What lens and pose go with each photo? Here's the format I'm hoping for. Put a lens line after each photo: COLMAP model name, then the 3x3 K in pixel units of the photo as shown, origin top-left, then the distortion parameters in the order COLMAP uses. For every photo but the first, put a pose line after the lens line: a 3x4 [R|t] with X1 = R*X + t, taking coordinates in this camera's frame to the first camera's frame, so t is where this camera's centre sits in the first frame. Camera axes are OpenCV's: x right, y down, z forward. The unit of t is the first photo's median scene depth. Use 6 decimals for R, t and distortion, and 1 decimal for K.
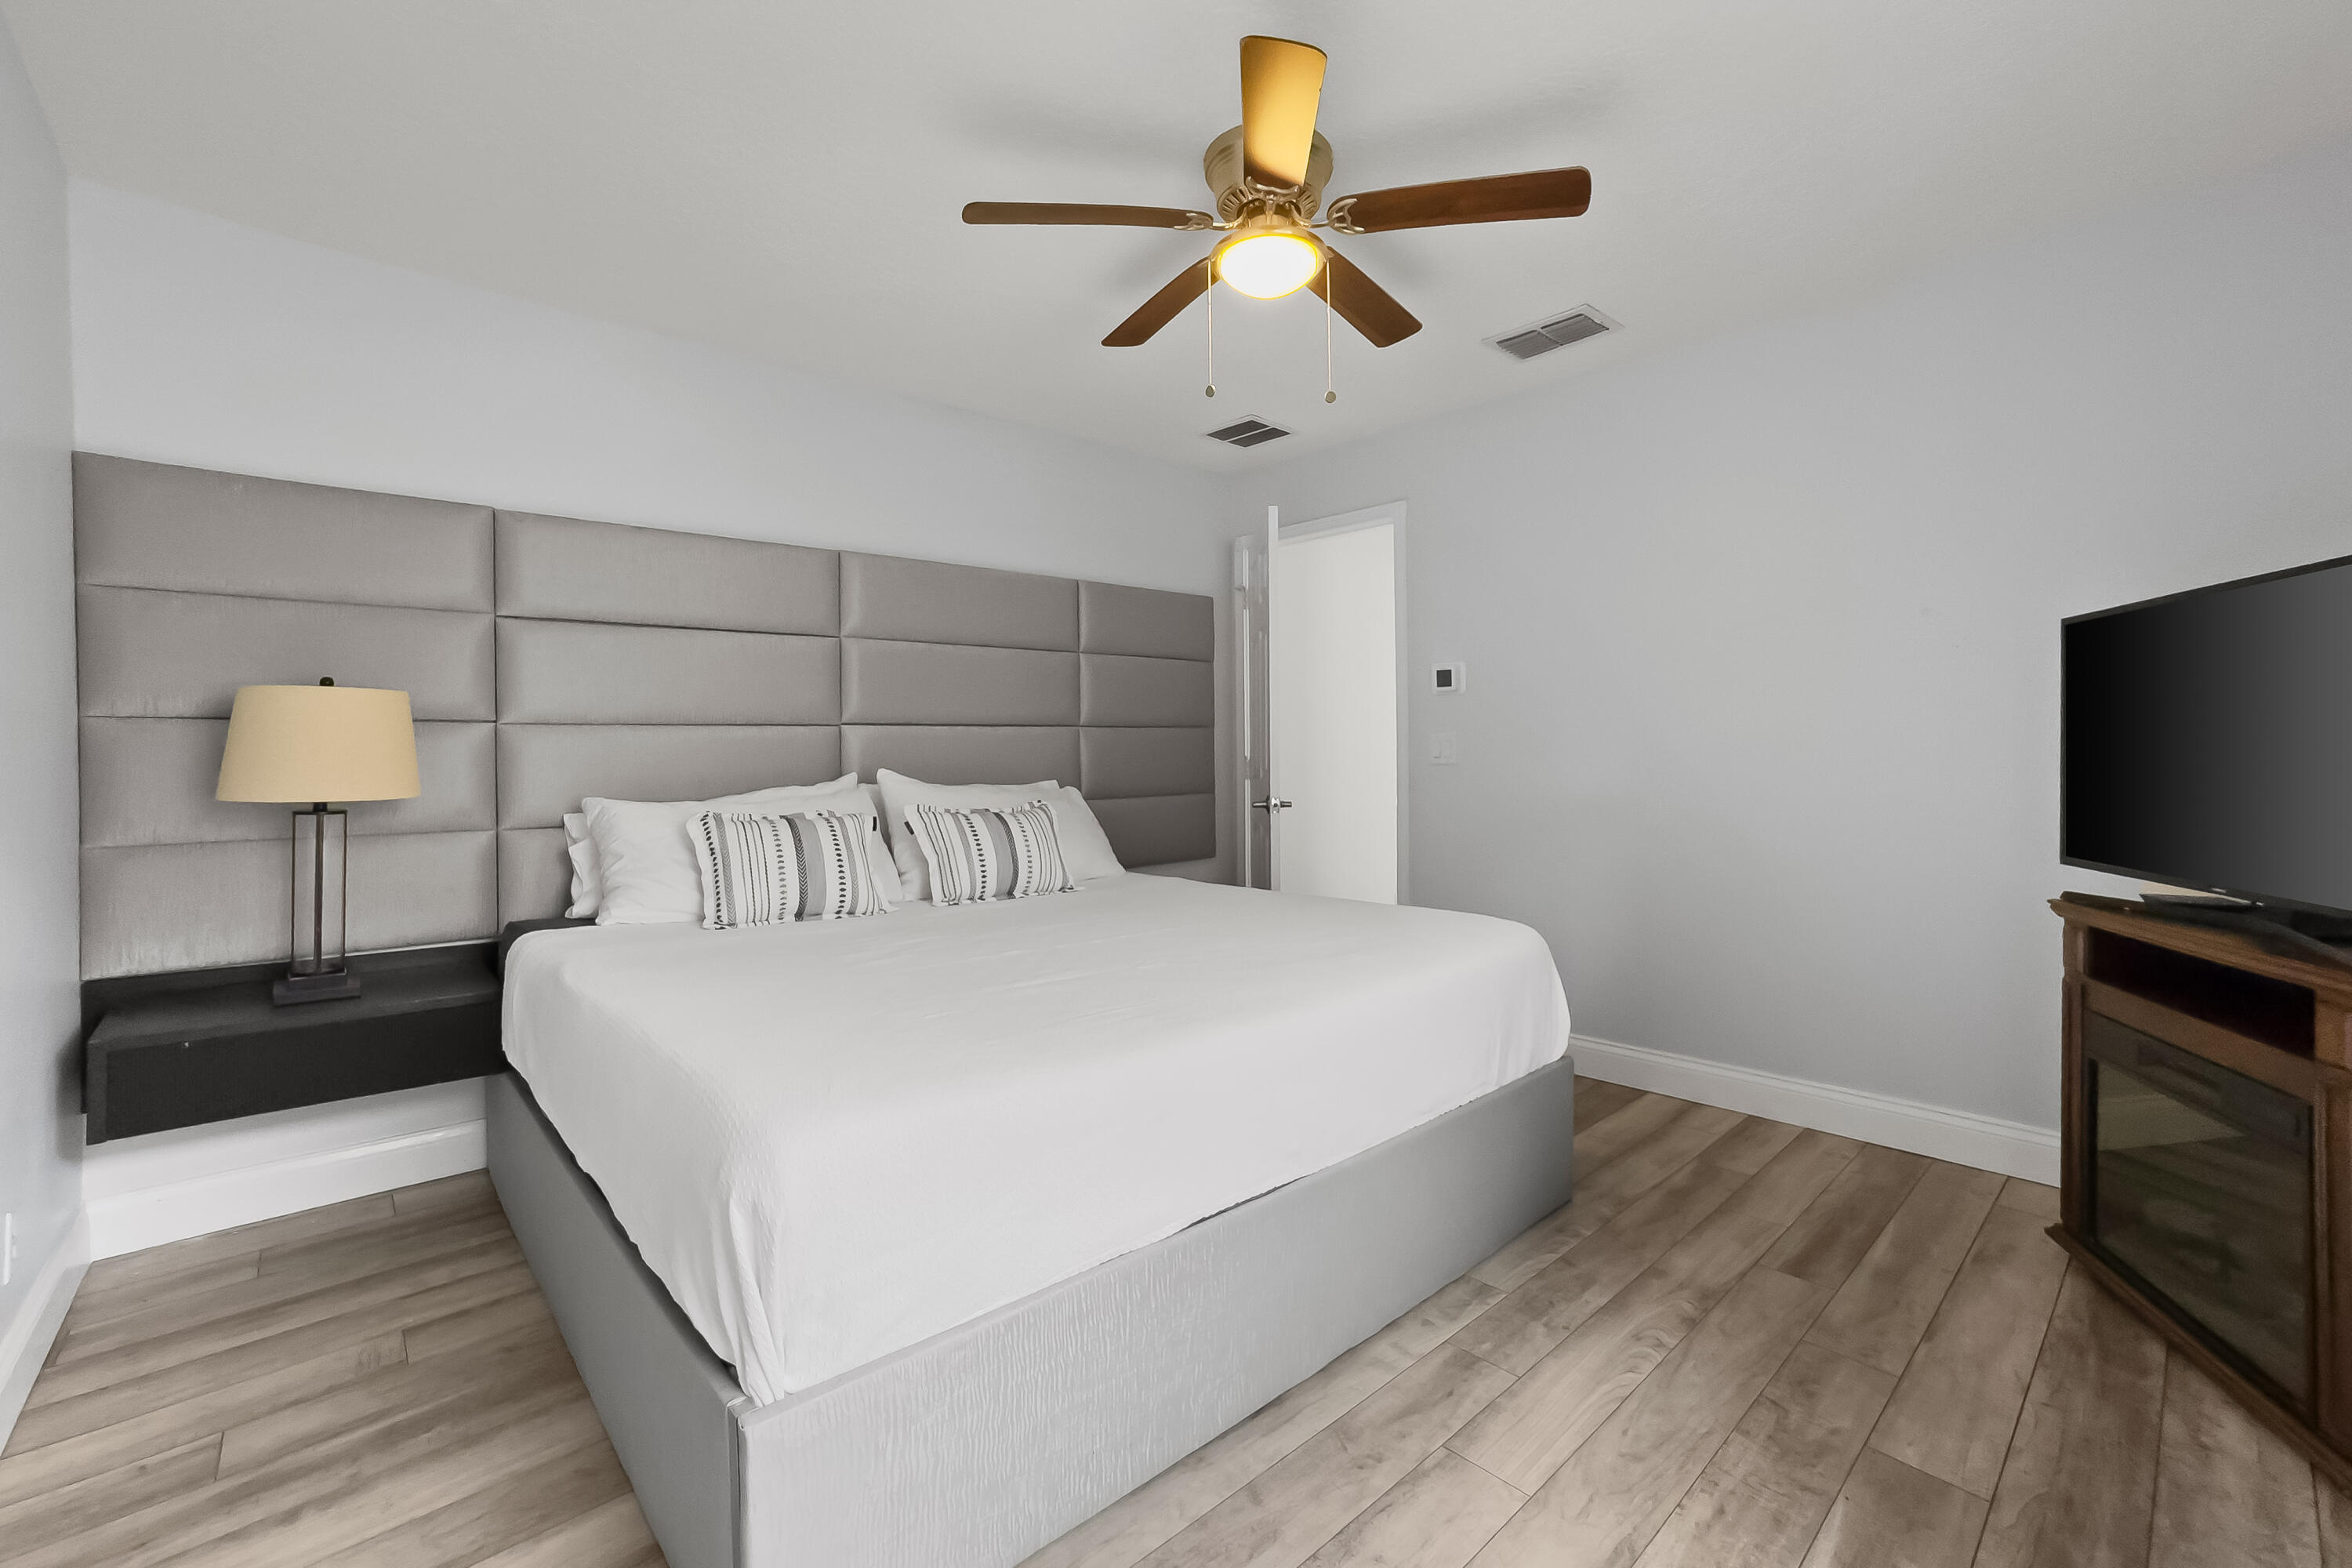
lens RADIAL K [[961.2, 0, 1180.9], [0, 961.2, 769.3], [0, 0, 1]] dist [-0.000432, -0.000001]
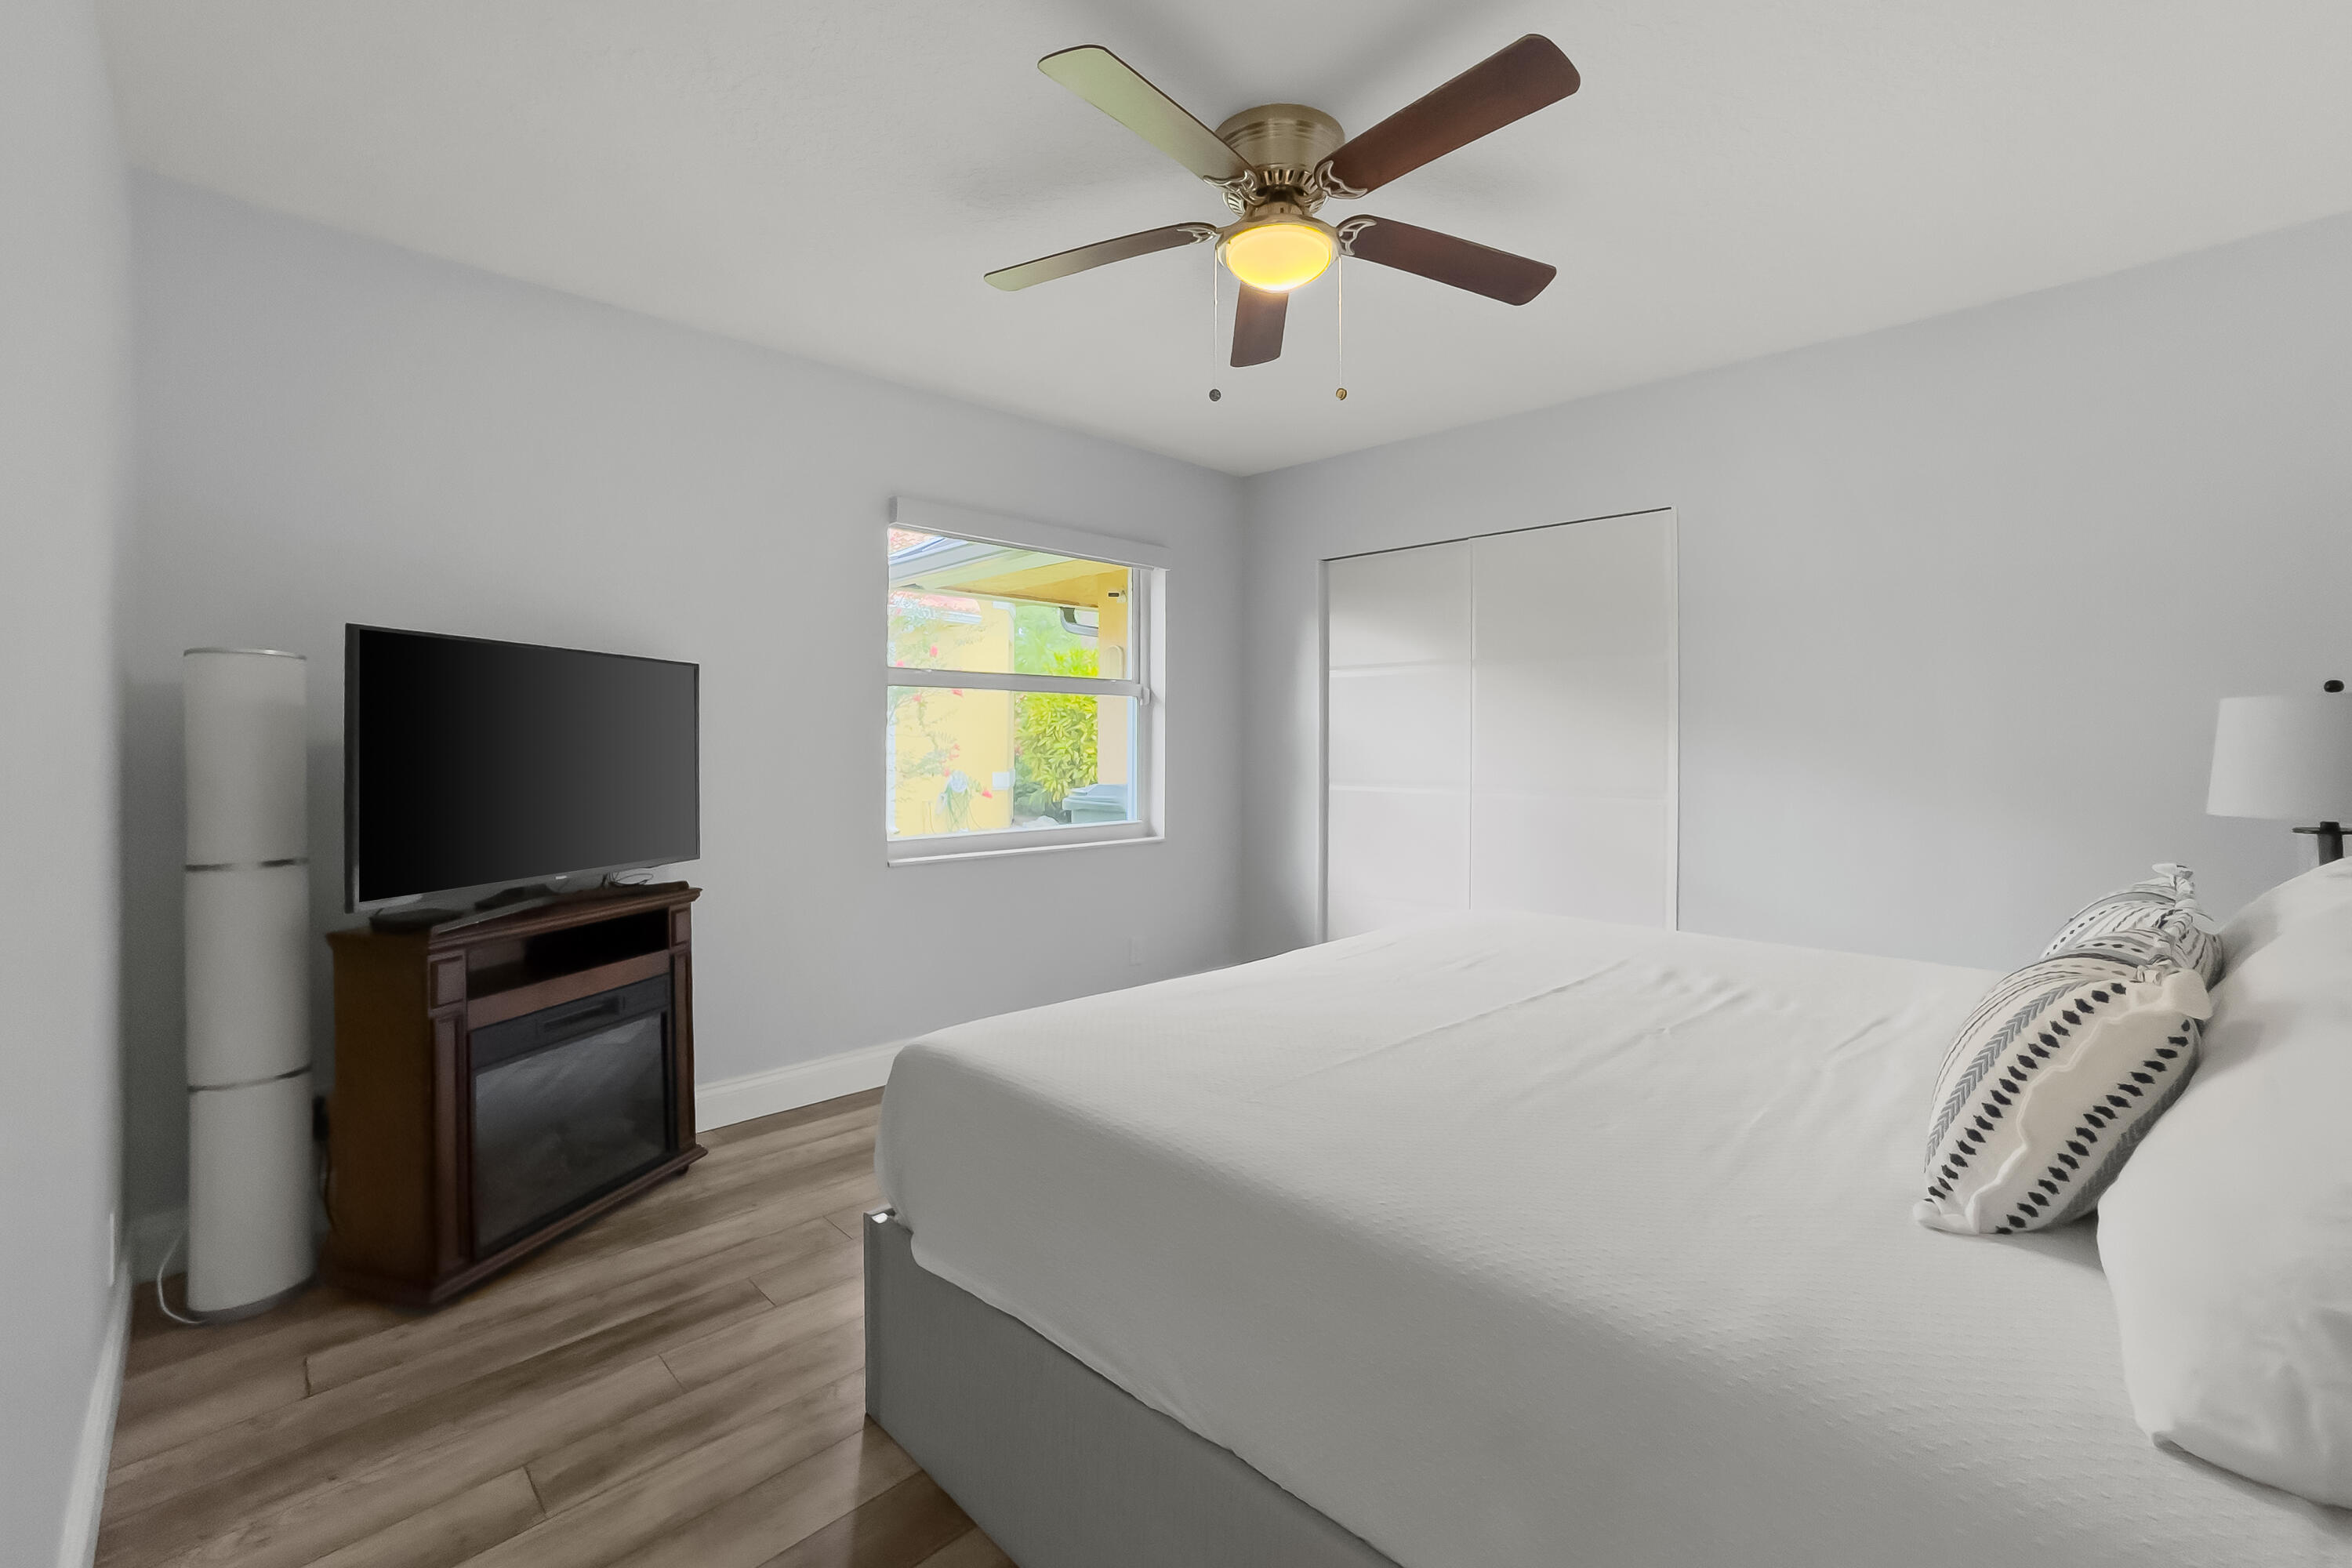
lens RADIAL K [[961.2, 0, 1173.1], [0, 961.2, 785.0], [0, 0, 1]] dist [-0.000432, -0.000001]
pose [[-0.995501, 0.004642, -0.094635, 0.333784], [0.003668, 0.999939, 0.010464, -0.015999], [0.094678, 0.010069, -0.995457, 2.252041]]
